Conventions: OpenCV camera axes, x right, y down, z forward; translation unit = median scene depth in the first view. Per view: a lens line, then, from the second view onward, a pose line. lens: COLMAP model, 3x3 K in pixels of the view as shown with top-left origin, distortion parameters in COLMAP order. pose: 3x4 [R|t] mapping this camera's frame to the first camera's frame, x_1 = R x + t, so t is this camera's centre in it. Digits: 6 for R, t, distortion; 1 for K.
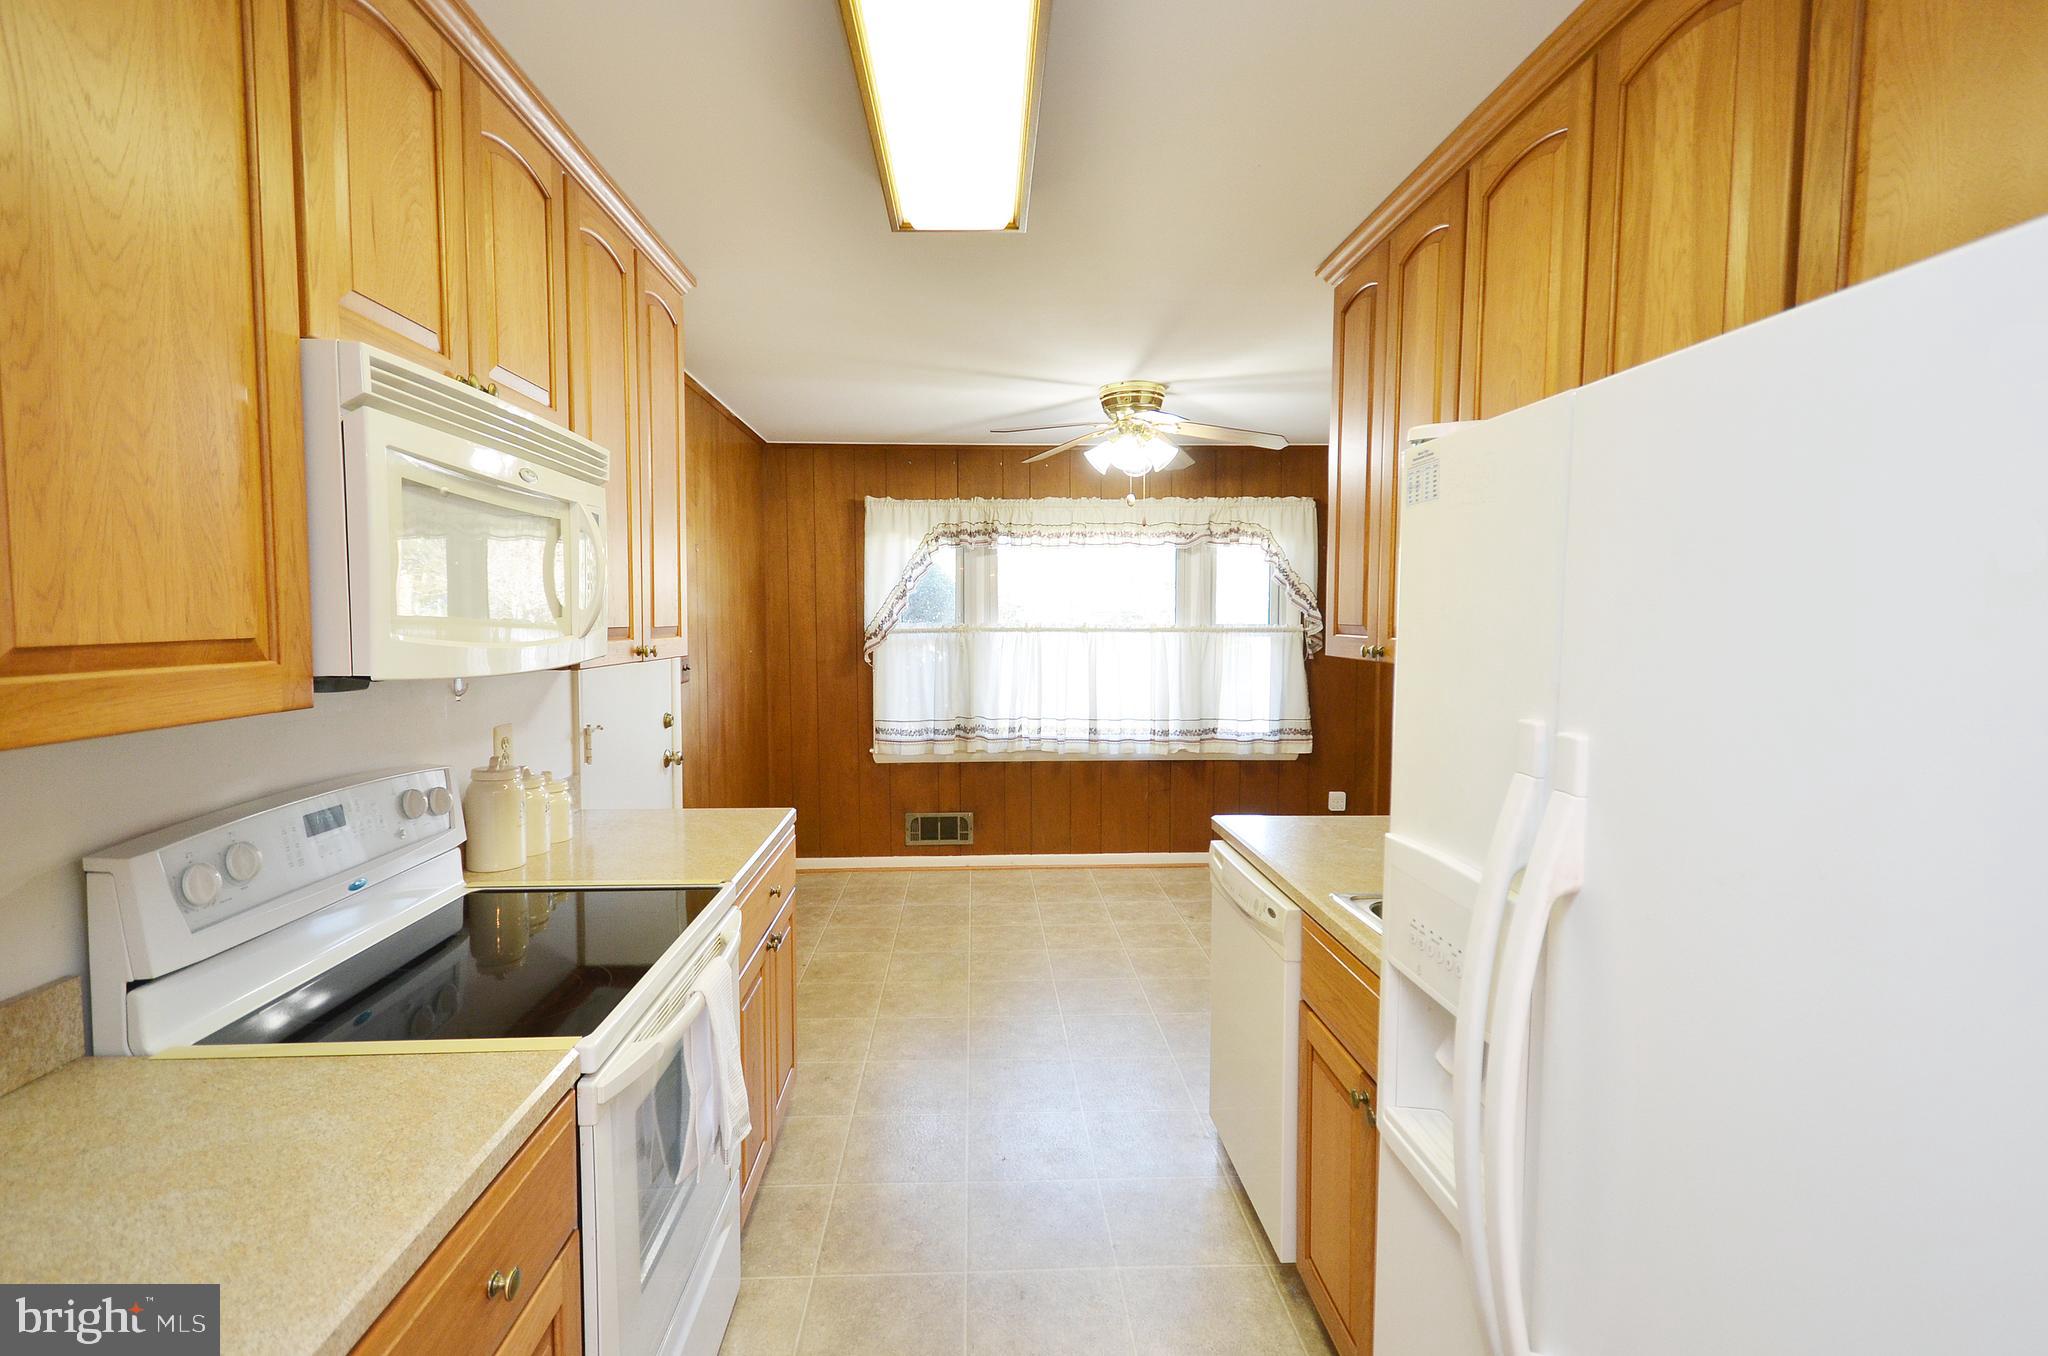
lens RADIAL K [[938.6, 0, 1001.8], [0, 938.6, 673.4], [0, 0, 1]] dist [0.013840, 0.000306]
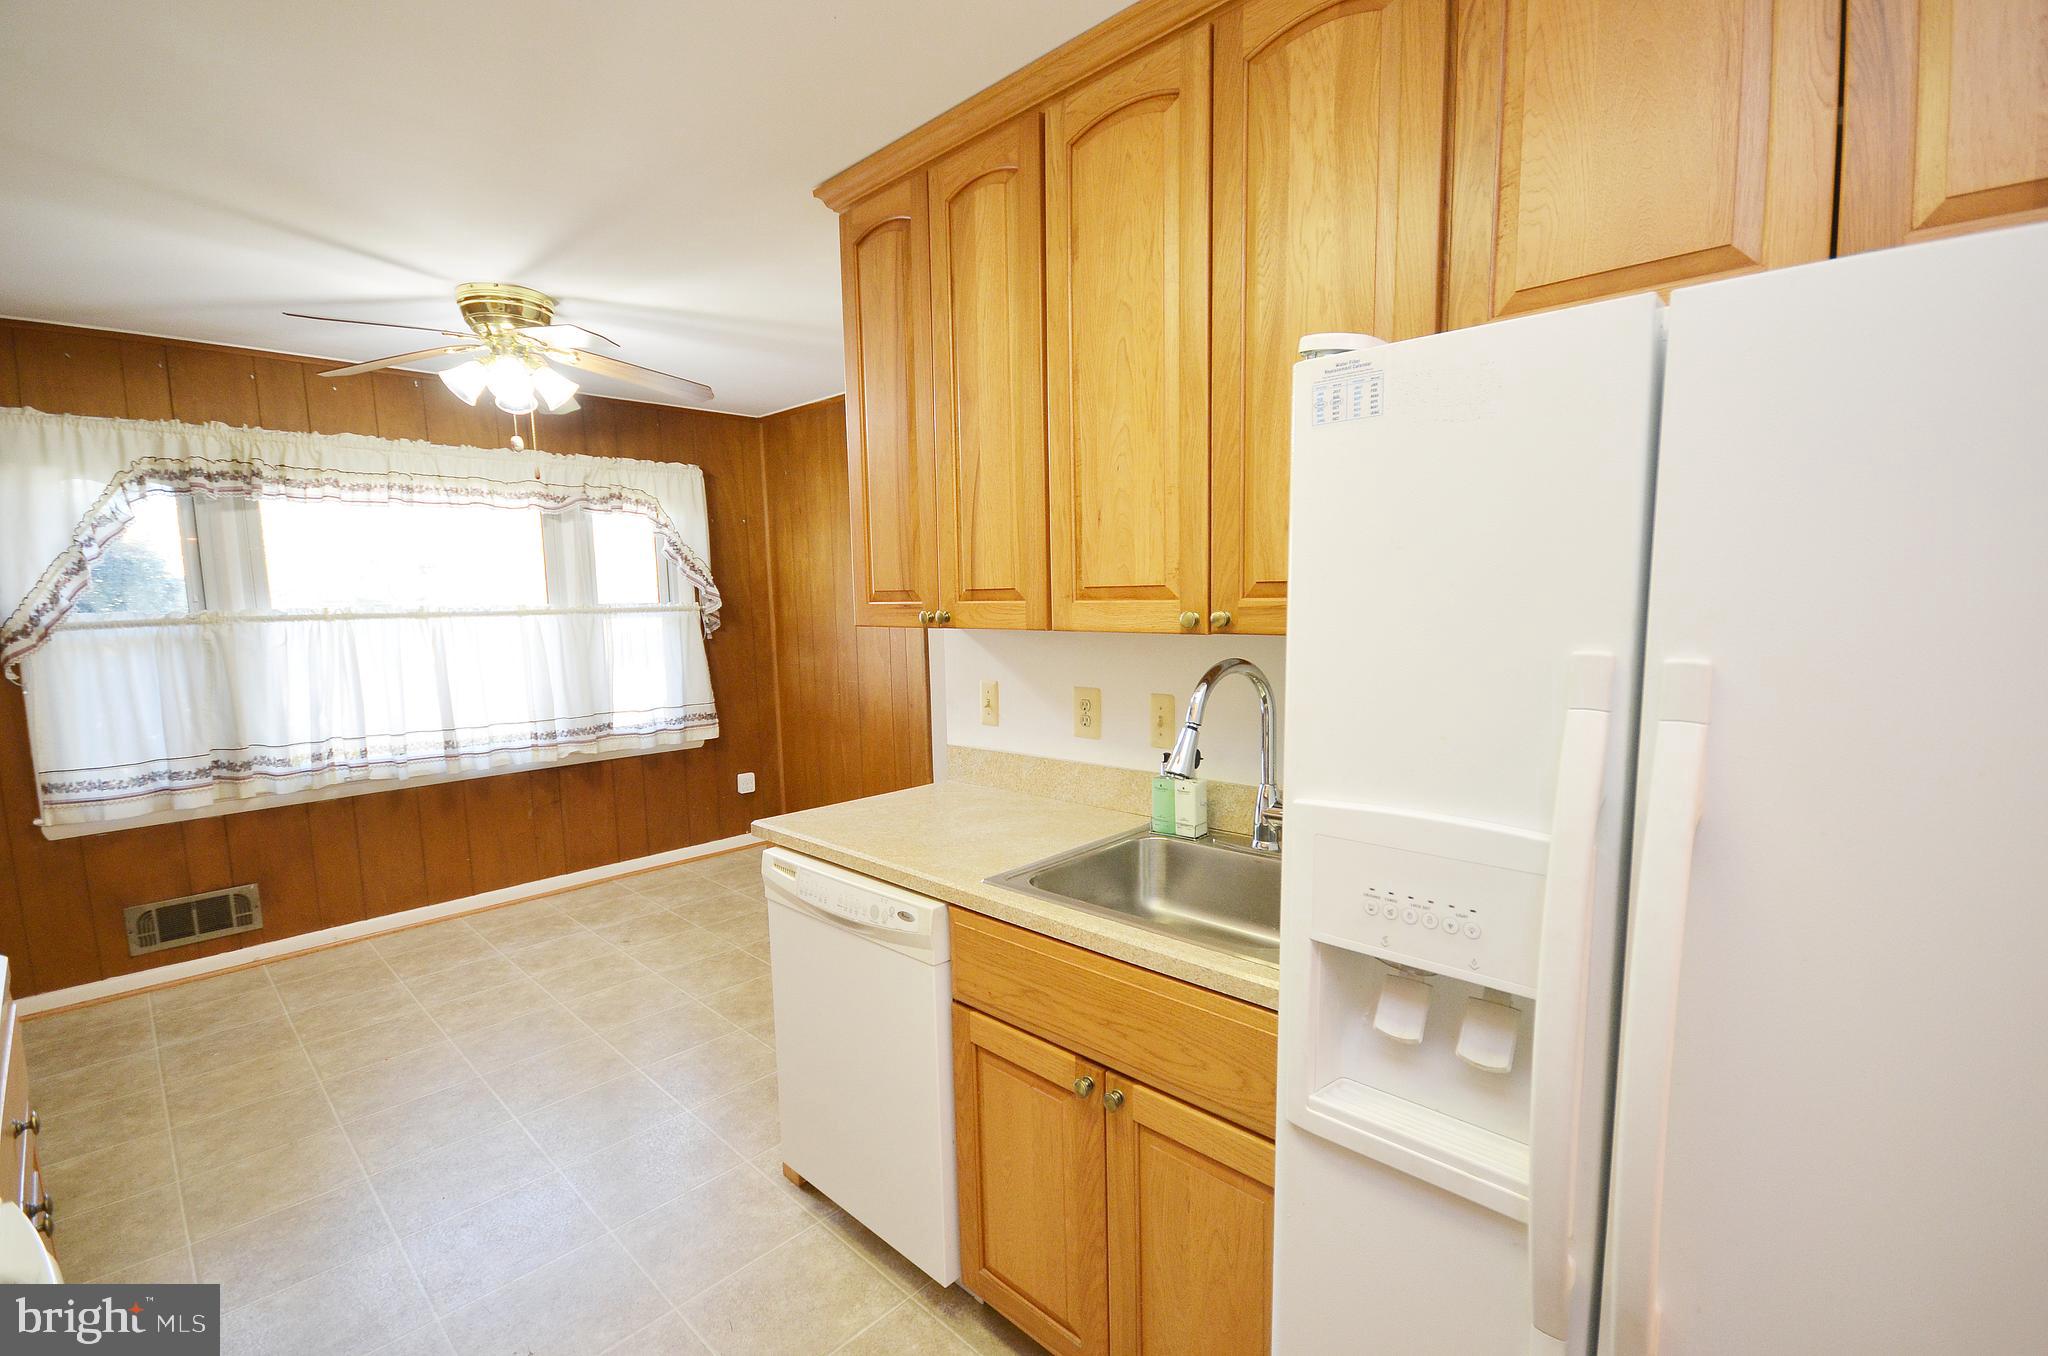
lens RADIAL K [[896.4, 0, 1037.2], [0, 896.4, 697.9], [0, 0, 1]] dist [0.026175, -0.020000]
pose [[0.710606, -0.094365, 0.697233, -0.076388], [0.061762, 0.995506, 0.071787, -0.000747], [-0.700874, -0.007950, 0.713241, 0.123126]]
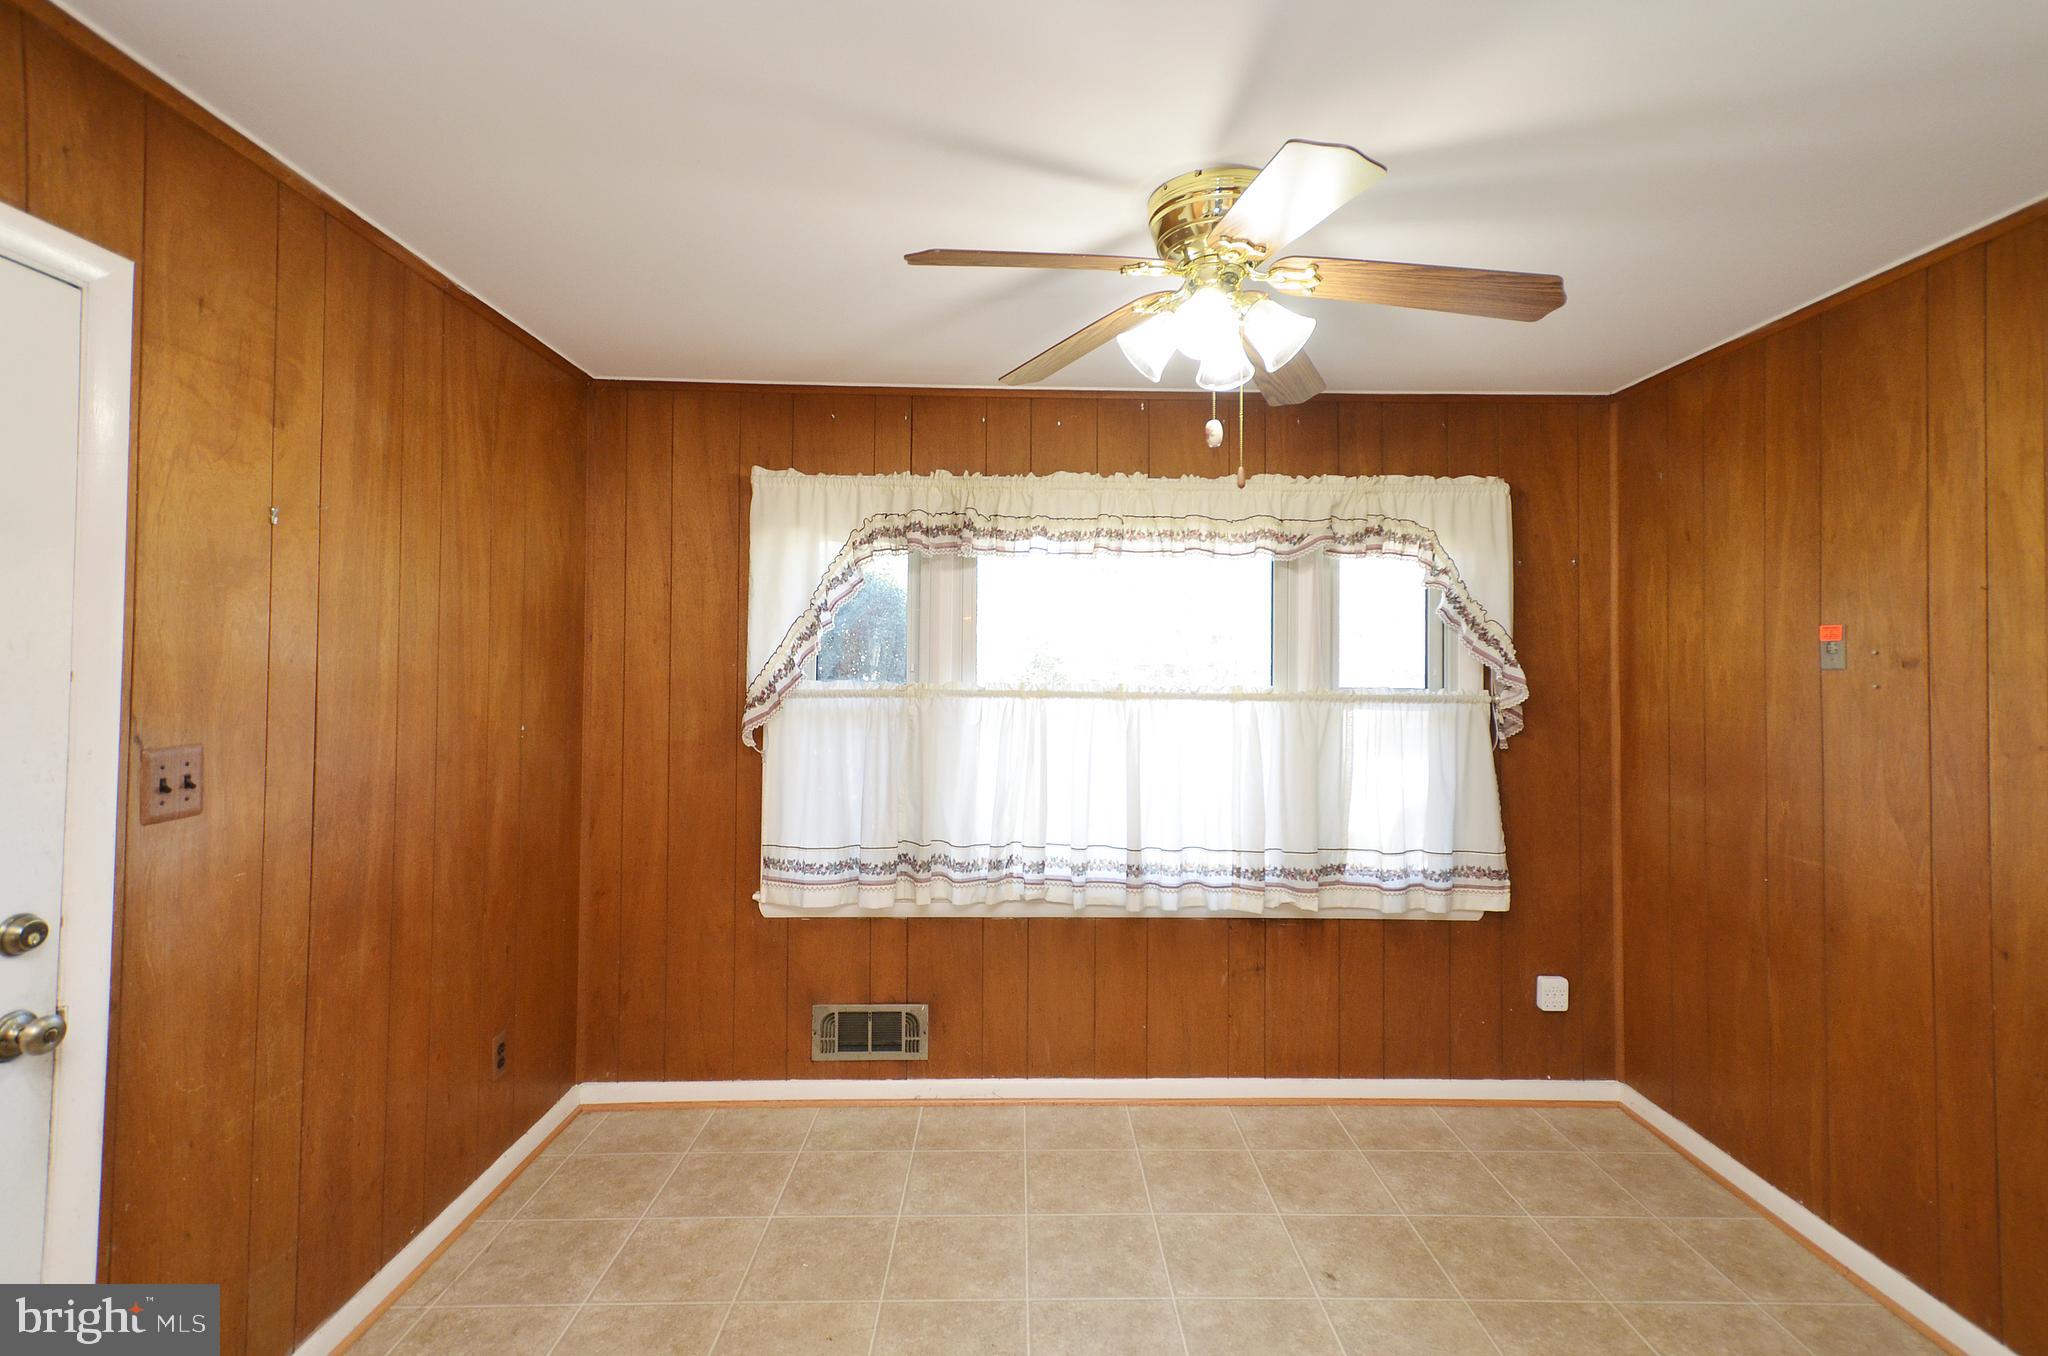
lens RADIAL K [[938.7, 0, 1032.5], [0, 938.7, 646.5], [0, 0, 1]] dist [0.002147, 0.000287]
pose [[0.999861, 0.011125, -0.012407, 0.040238], [-0.012116, 0.996485, -0.082895, -0.027368], [0.011441, 0.083034, 0.996481, 0.410848]]
